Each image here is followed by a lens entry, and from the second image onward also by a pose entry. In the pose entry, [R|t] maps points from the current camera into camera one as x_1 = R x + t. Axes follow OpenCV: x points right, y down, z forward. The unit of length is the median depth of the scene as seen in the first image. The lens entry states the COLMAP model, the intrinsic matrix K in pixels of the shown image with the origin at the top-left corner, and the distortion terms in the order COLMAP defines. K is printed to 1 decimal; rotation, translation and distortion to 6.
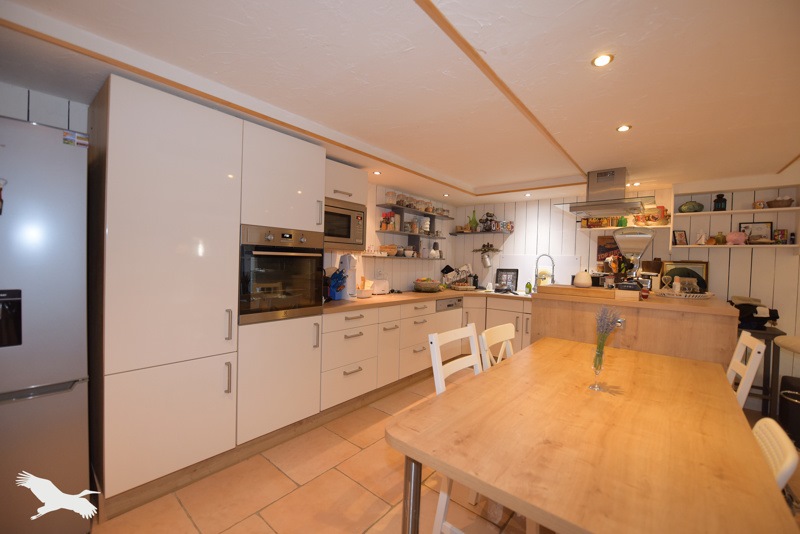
lens RADIAL K [[328.4, 0, 402.4], [0, 328.4, 265.6], [0, 0, 1]] dist [-0.002675, -0.000473]
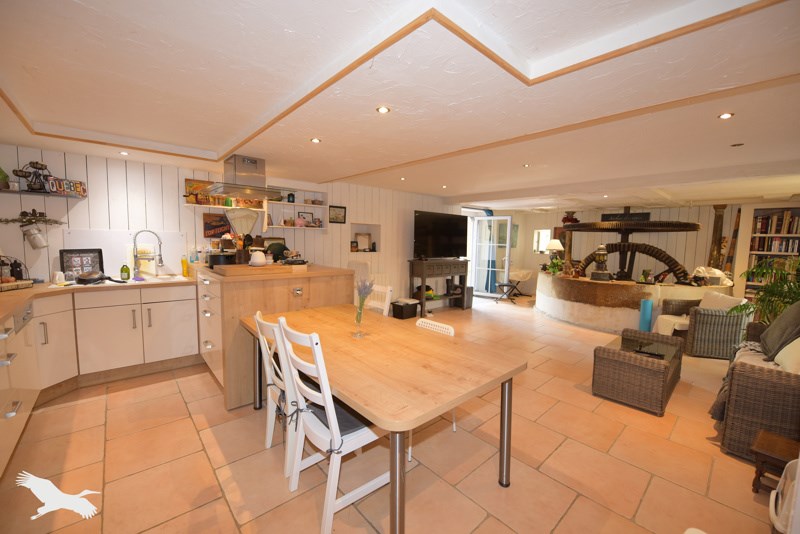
lens RADIAL K [[322.4, 0, 400.7], [0, 322.4, 266.8], [0, 0, 1]] dist [-0.014439, -0.000042]
pose [[0.149162, -0.104254, 0.983302, -0.304661], [-0.002283, 0.994387, 0.105775, -0.031407], [-0.988810, -0.018022, 0.148087, 0.256525]]
